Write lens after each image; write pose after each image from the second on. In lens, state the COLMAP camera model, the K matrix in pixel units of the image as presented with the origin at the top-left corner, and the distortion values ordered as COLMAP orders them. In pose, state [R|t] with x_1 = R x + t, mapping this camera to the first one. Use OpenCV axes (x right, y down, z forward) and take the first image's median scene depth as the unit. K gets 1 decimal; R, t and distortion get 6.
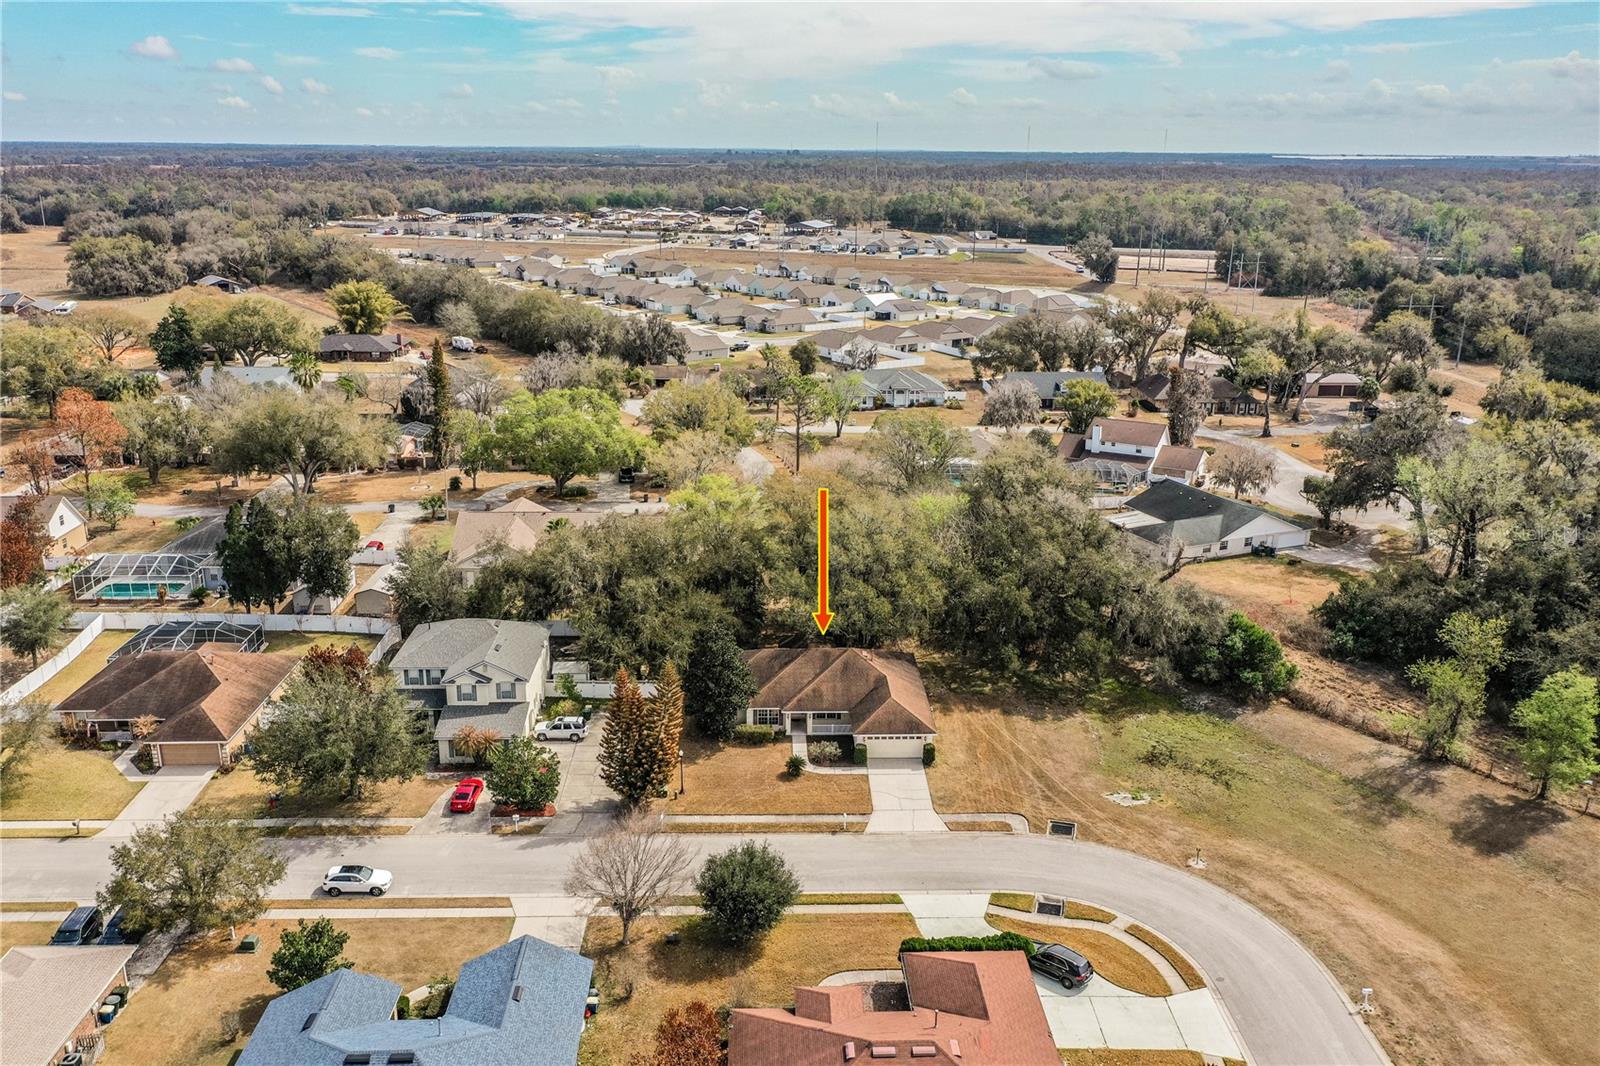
lens RADIAL K [[1251.8, 0, 800.0], [0, 1251.8, 533.0], [0, 0, 1]] dist [-0.000962, -0.000979]
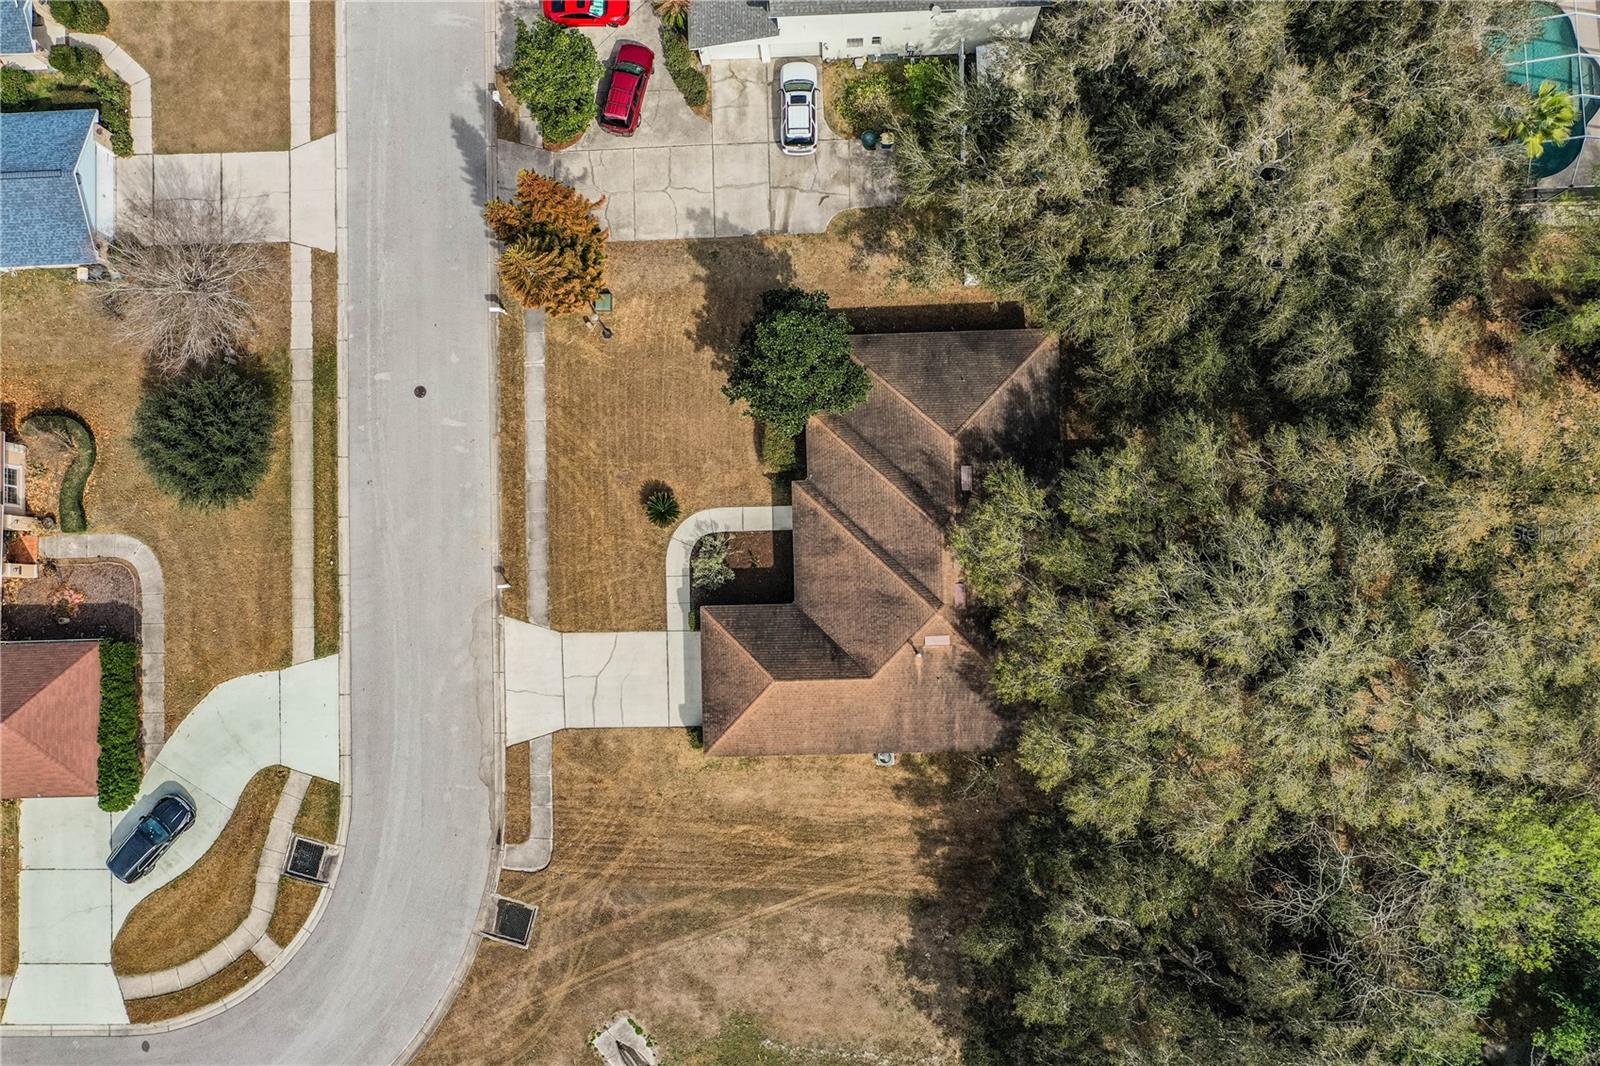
lens RADIAL K [[1270.4, 0, 803.9], [0, 1270.4, 526.3], [0, 0, 1]] dist [0.003679, 0.004817]
pose [[-0.005962, 0.997610, -0.068837, 0.041459], [-0.264101, 0.064823, 0.962314, -0.380658], [0.964476, 0.023917, 0.263084, 0.816551]]
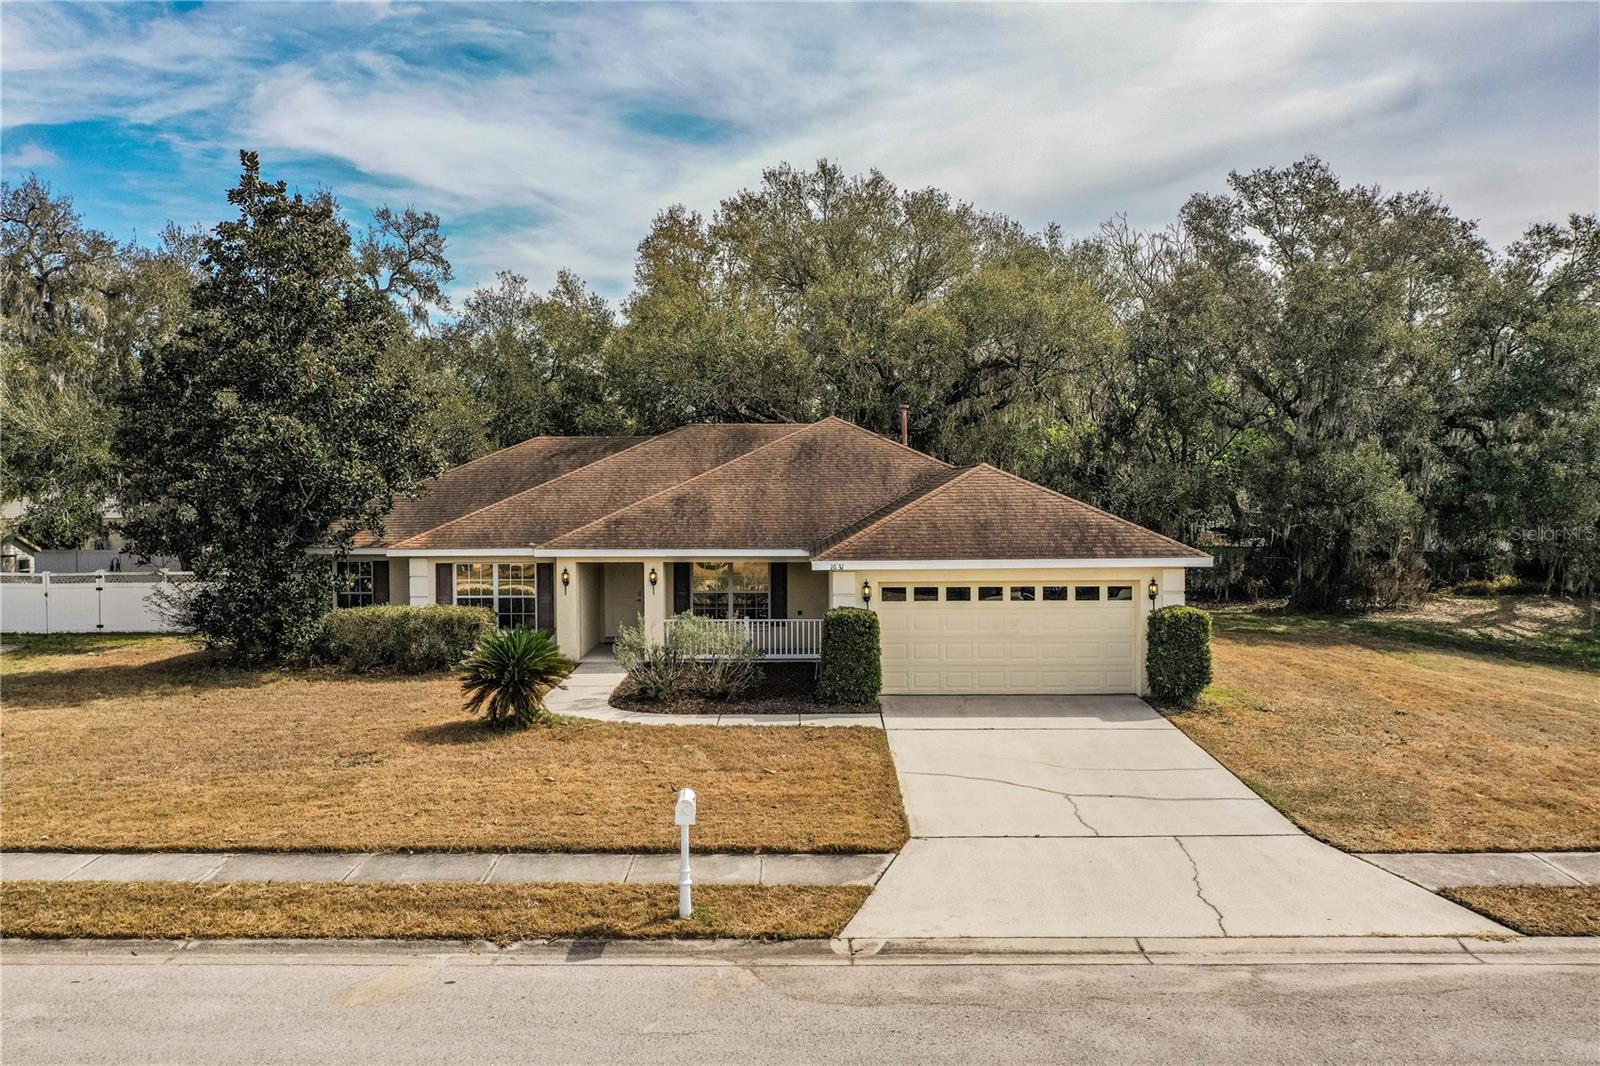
lens RADIAL K [[1270.4, 0, 803.9], [0, 1270.4, 526.3], [0, 0, 1]] dist [0.003679, 0.004817]
pose [[0.999331, -0.013324, -0.034069, 0.044425], [0.003777, 0.963910, -0.266202, 0.195050], [0.036387, 0.265895, 0.963315, 0.725258]]
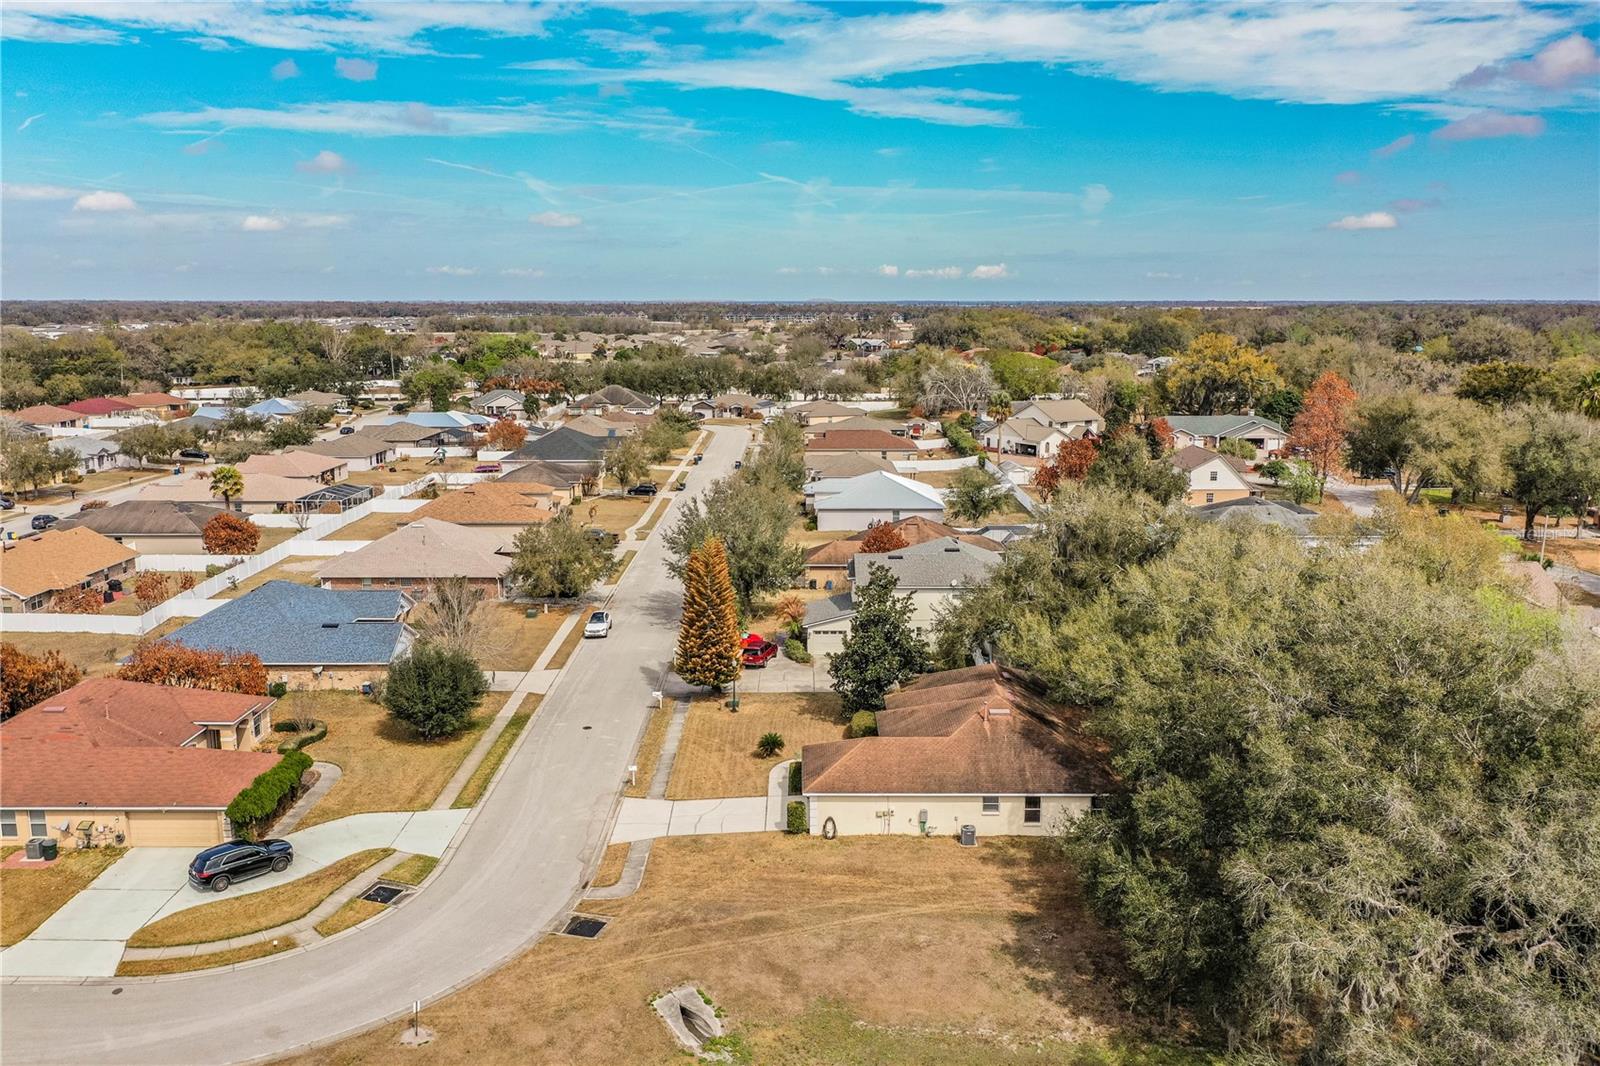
lens RADIAL K [[1251.8, 0, 800.0], [0, 1251.8, 533.0], [0, 0, 1]] dist [-0.000962, -0.000979]
pose [[-0.035453, 0.177637, -0.983457, 0.645823], [-0.290417, 0.939777, 0.180216, -0.067647], [0.956243, 0.292001, 0.018271, 0.872090]]
